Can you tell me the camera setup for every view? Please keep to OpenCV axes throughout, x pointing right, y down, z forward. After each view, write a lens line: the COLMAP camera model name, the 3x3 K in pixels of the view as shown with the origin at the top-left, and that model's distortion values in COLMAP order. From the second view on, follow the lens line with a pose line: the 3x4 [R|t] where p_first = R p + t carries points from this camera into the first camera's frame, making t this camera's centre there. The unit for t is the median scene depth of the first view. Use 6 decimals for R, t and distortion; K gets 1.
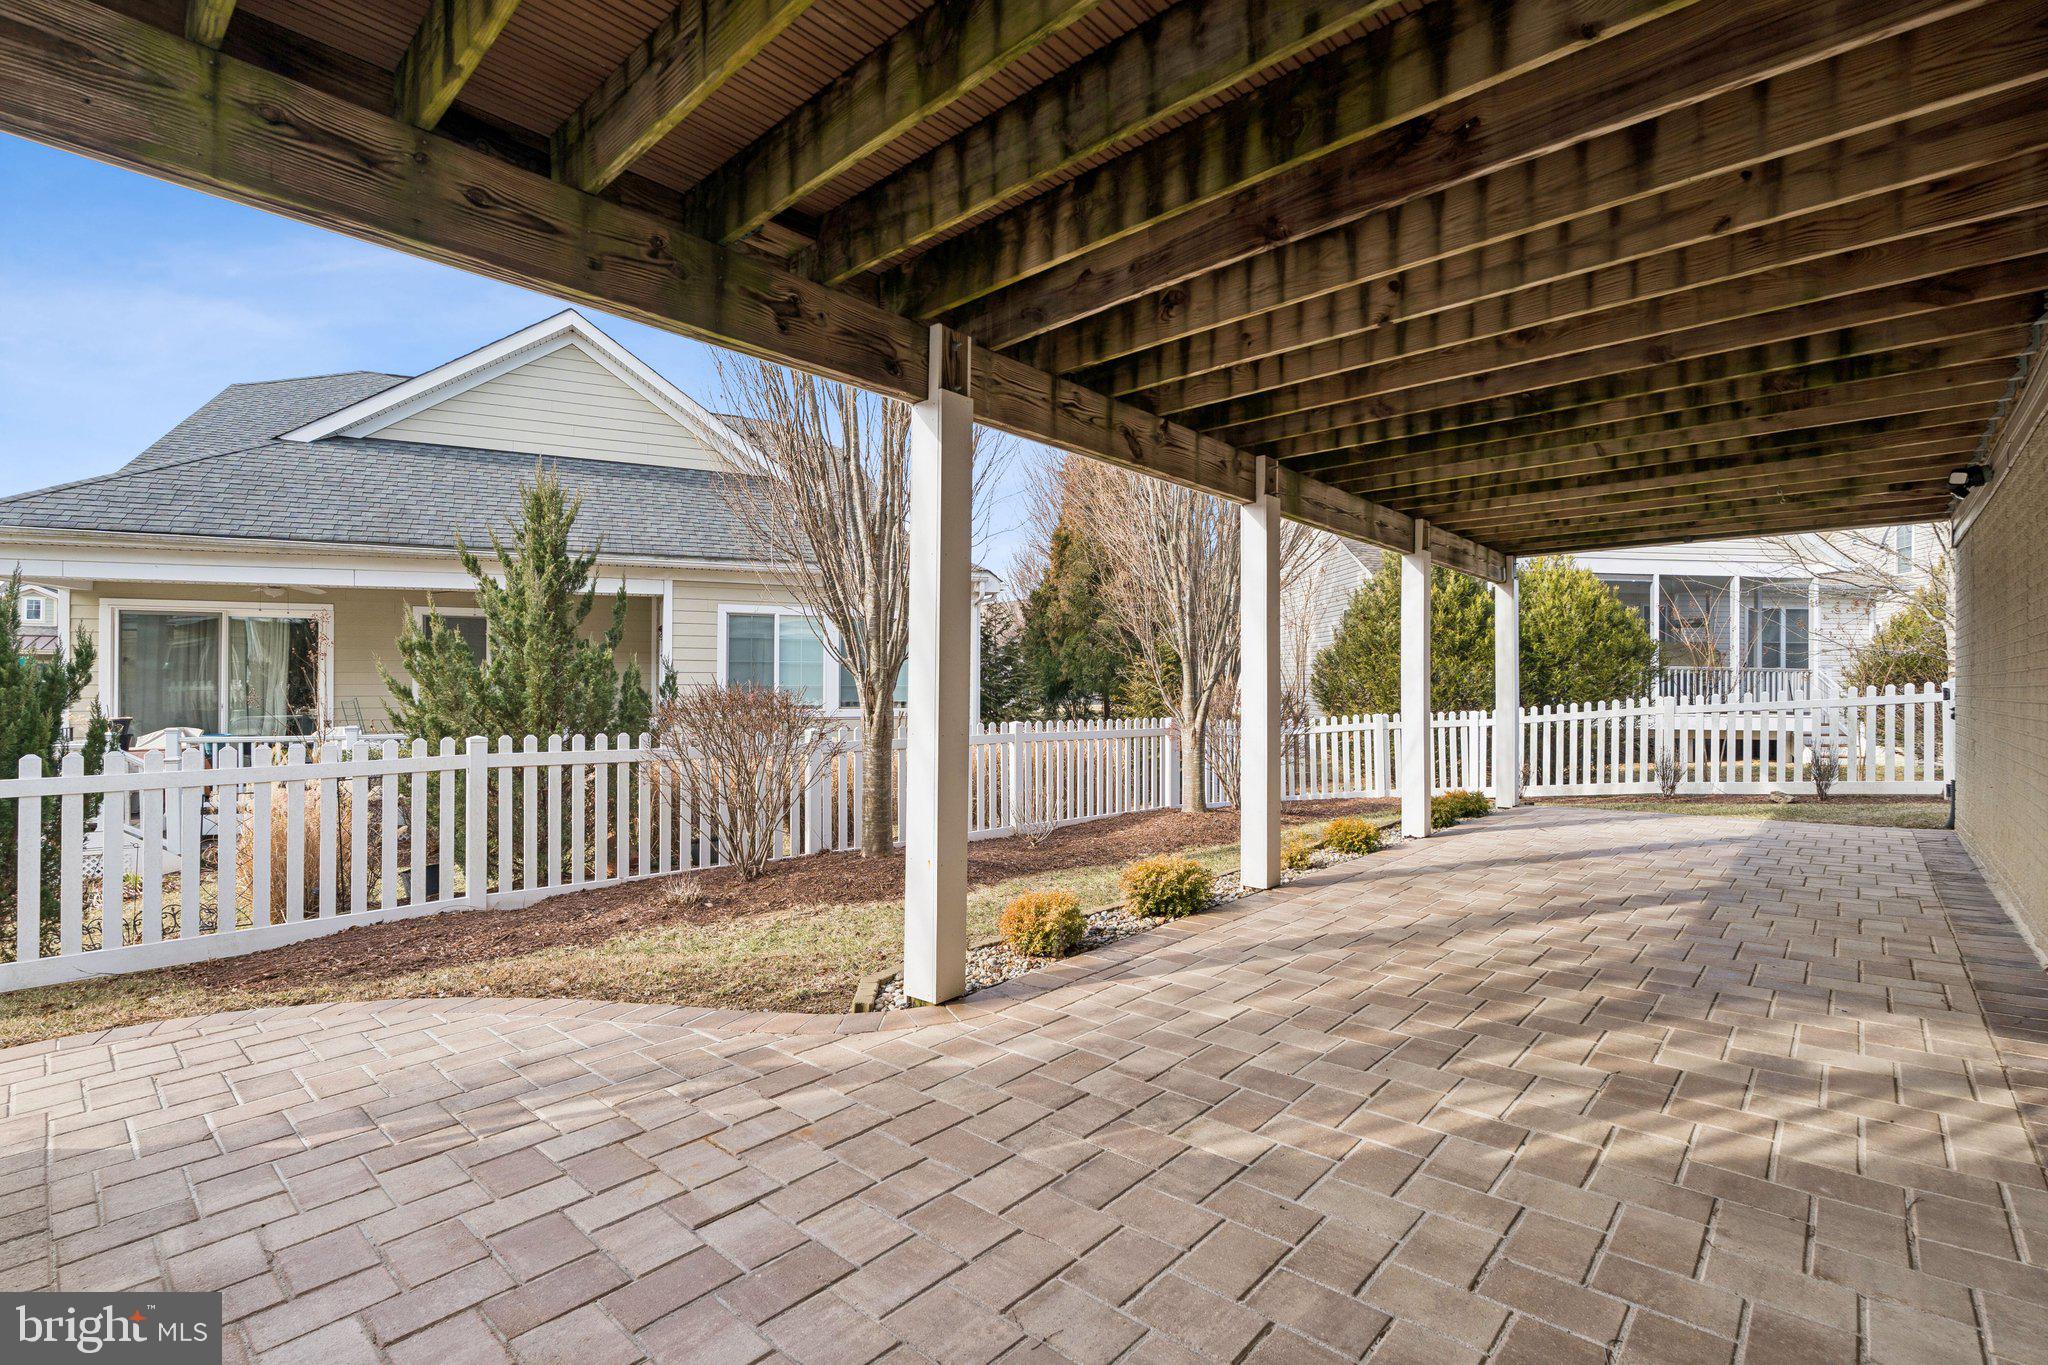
lens RADIAL K [[912.9, 0, 1032.0], [0, 912.9, 696.0], [0, 0, 1]] dist [0.004053, -0.000306]
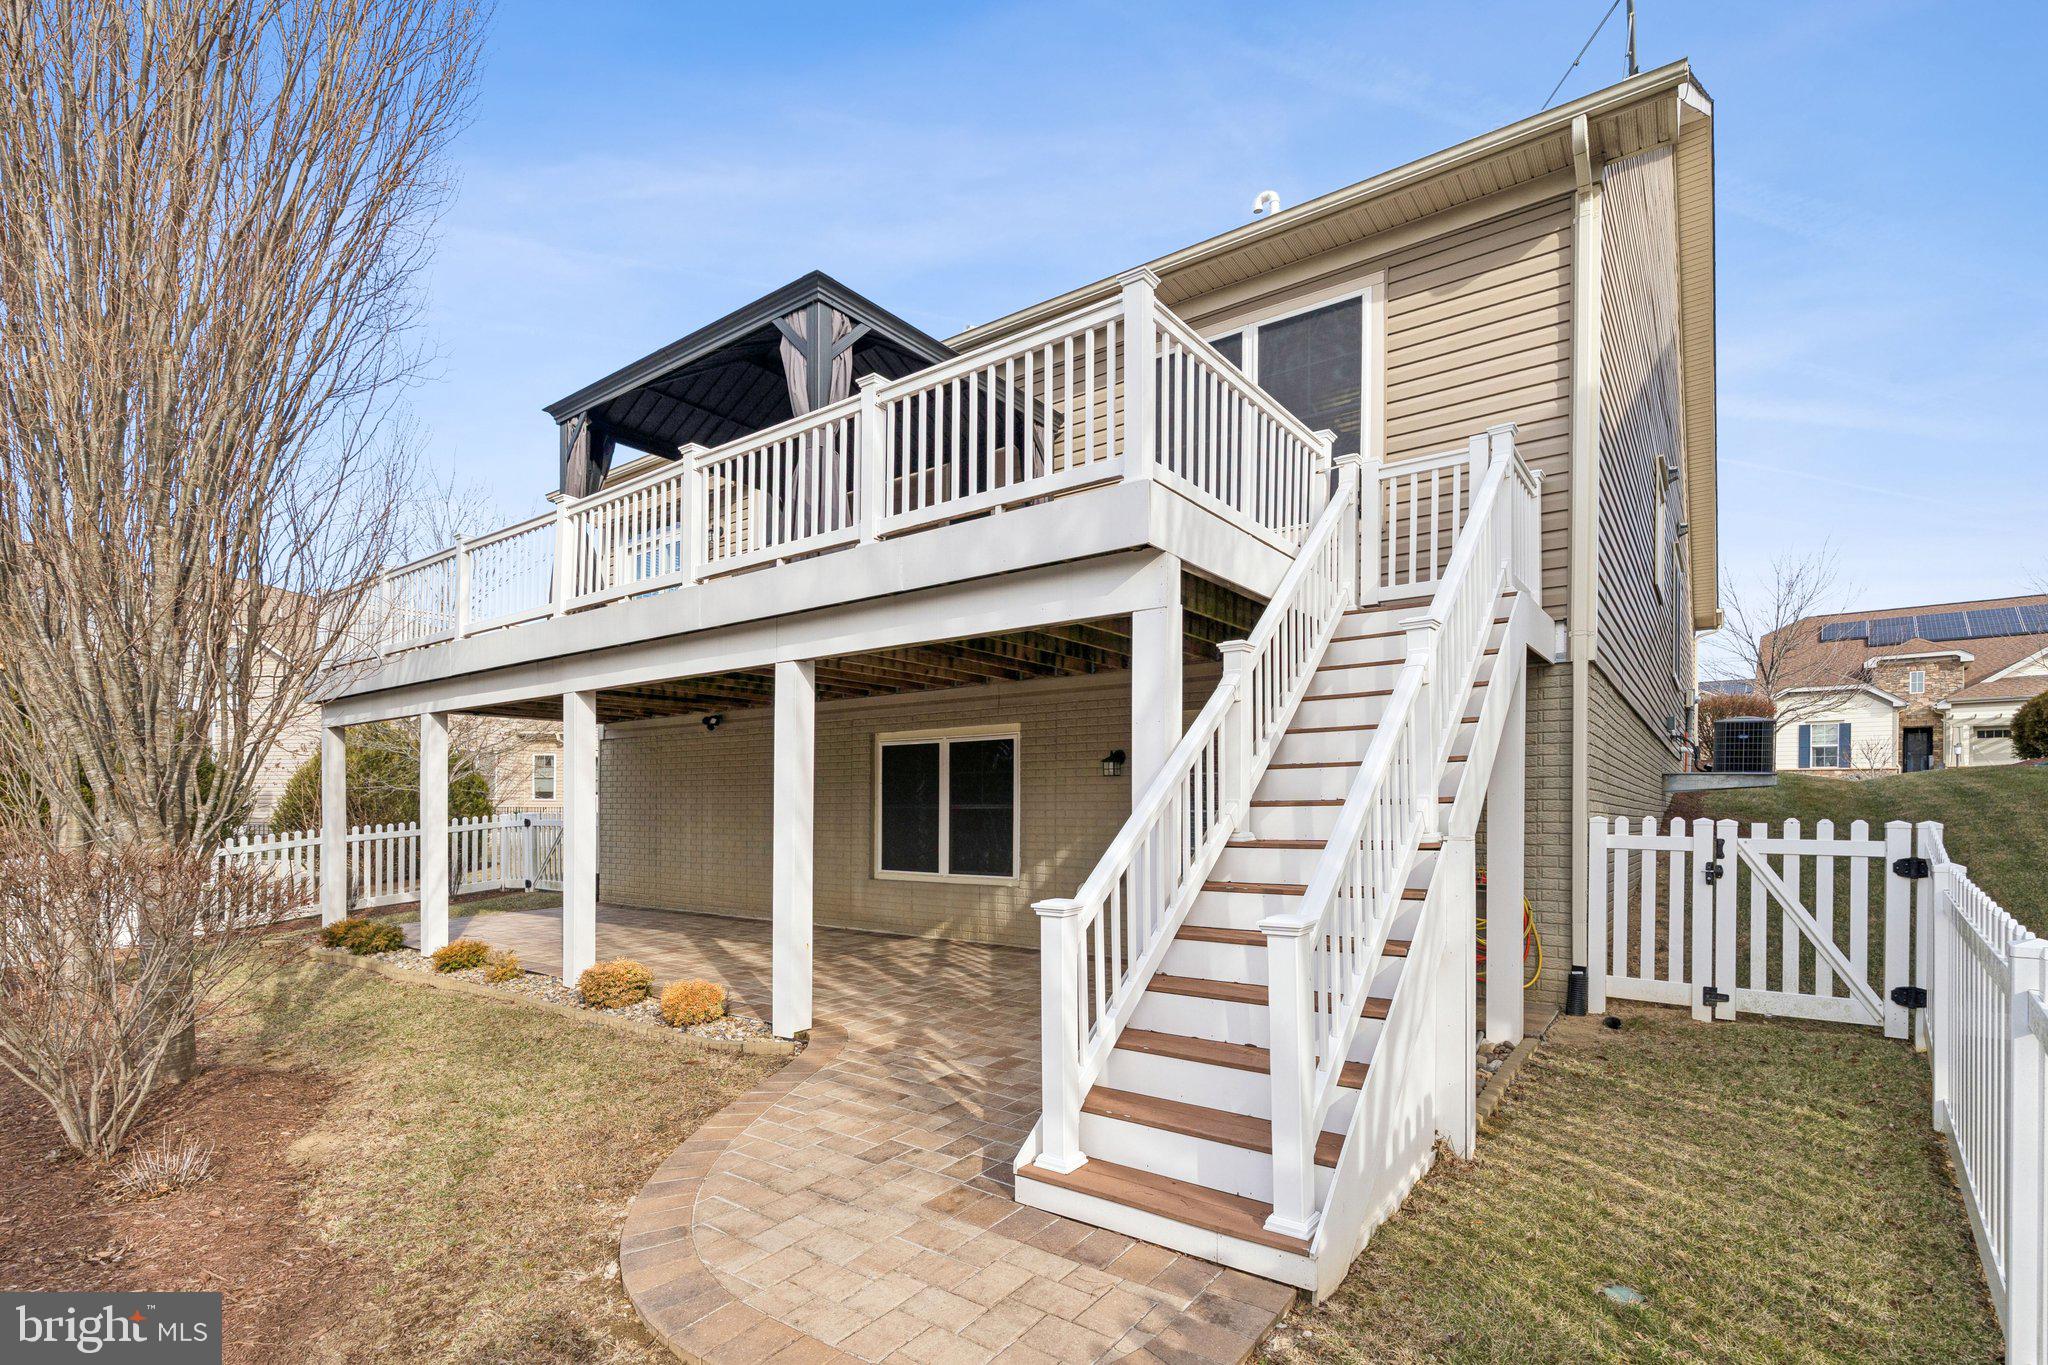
lens RADIAL K [[912.9, 0, 1032.0], [0, 912.9, 696.0], [0, 0, 1]] dist [0.004053, -0.000306]
pose [[-0.083343, 0.114177, 0.989958, -2.171883], [-0.011197, 0.993245, -0.115499, -0.089508], [-0.996458, -0.020711, -0.081502, 0.867496]]
